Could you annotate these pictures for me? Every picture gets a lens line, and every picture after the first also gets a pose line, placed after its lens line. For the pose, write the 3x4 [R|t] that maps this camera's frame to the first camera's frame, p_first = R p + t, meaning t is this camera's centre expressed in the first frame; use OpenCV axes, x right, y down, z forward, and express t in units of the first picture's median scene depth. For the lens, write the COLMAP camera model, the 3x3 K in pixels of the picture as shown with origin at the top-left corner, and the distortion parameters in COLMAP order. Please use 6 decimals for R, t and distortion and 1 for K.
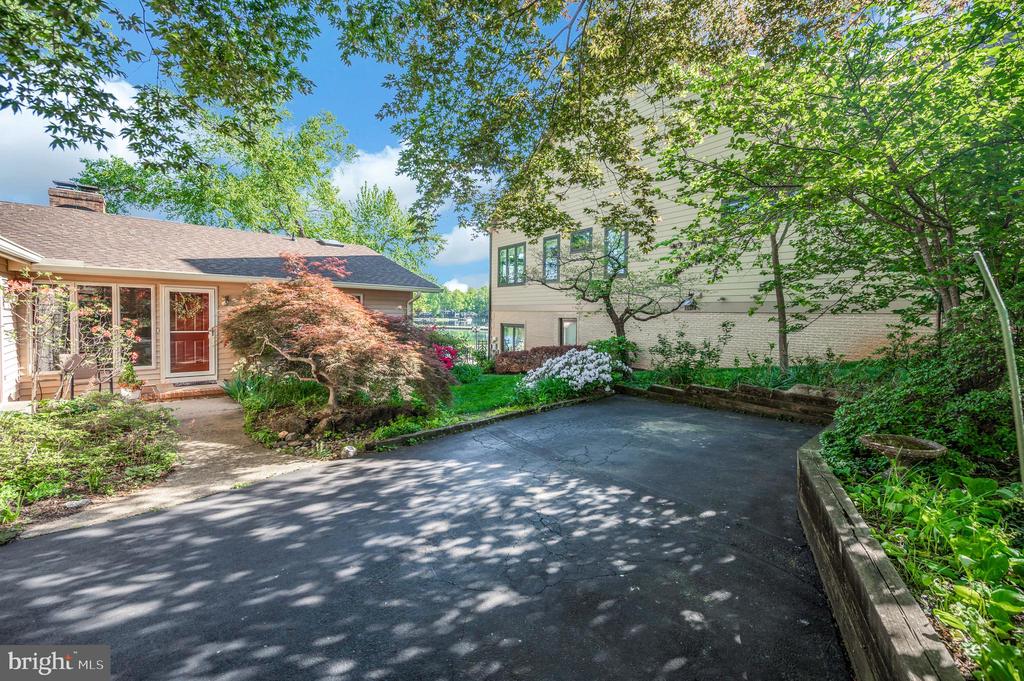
lens RADIAL K [[419.3, 0, 507.4], [0, 419.3, 330.9], [0, 0, 1]] dist [-0.000933, -0.000182]
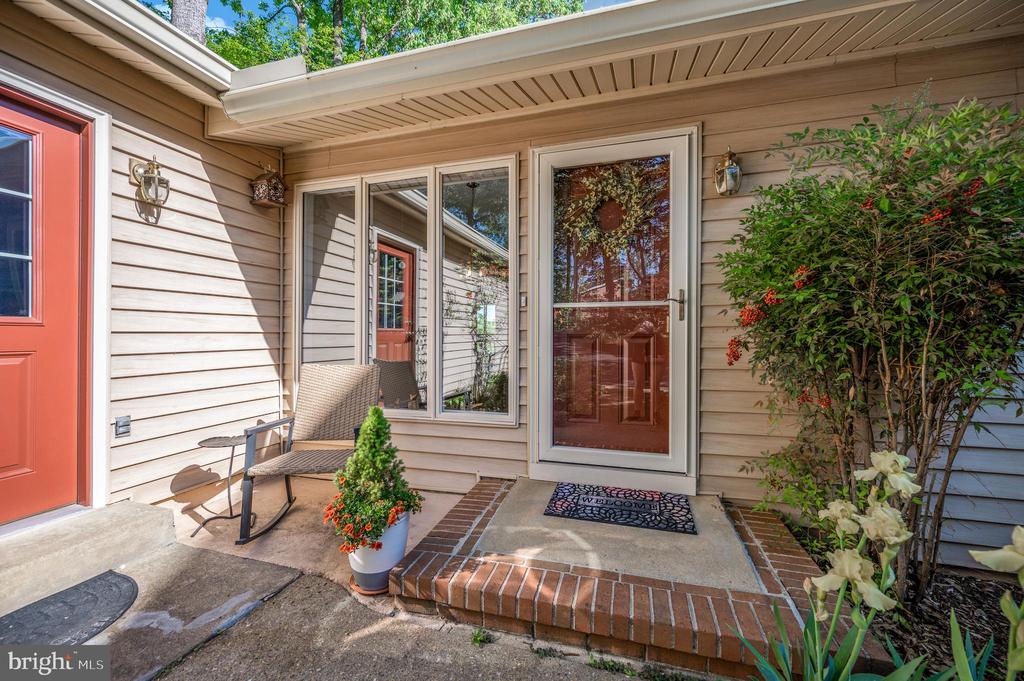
lens RADIAL K [[401.8, 0, 514.9], [0, 401.8, 337.8], [0, 0, 1]] dist [-0.000186, 0.000052]
pose [[0.552019, -0.018854, -0.833618, -0.887067], [-0.019291, 0.999188, -0.035373, 0.054518], [0.833608, 0.035608, 0.551207, 1.246280]]
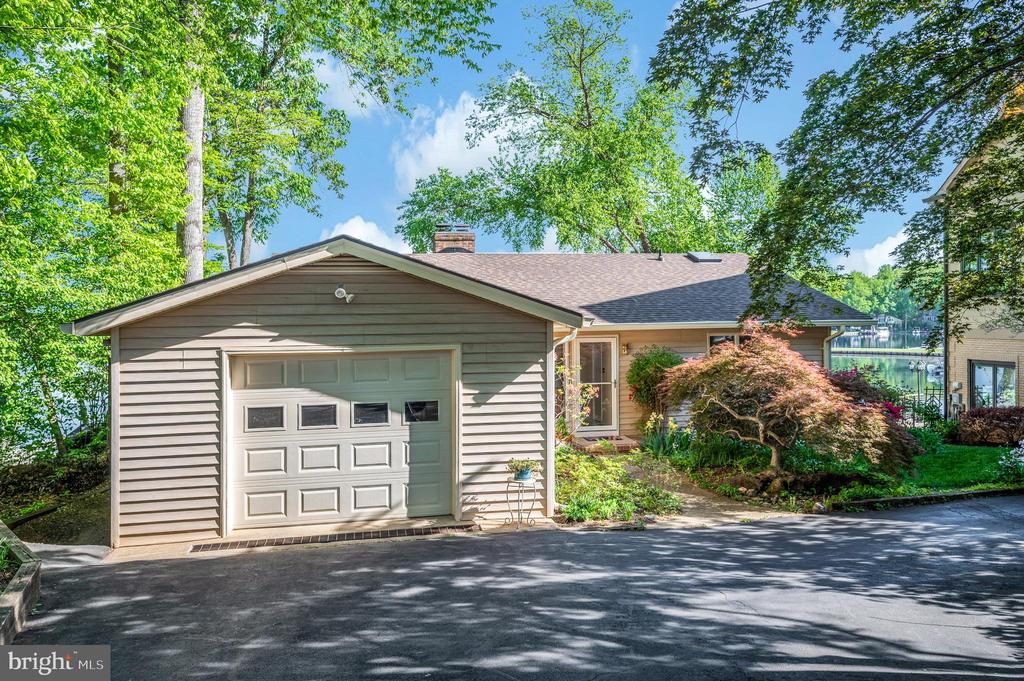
lens RADIAL K [[805.9, 0, 526.7], [0, 805.9, 348.1], [0, 0, 1]] dist [0.032010, -0.012912]
pose [[0.875601, -0.015753, -0.482778, -0.025647], [0.010757, 0.999856, -0.013117, -0.086826], [0.482915, 0.006292, 0.875644, -1.030242]]
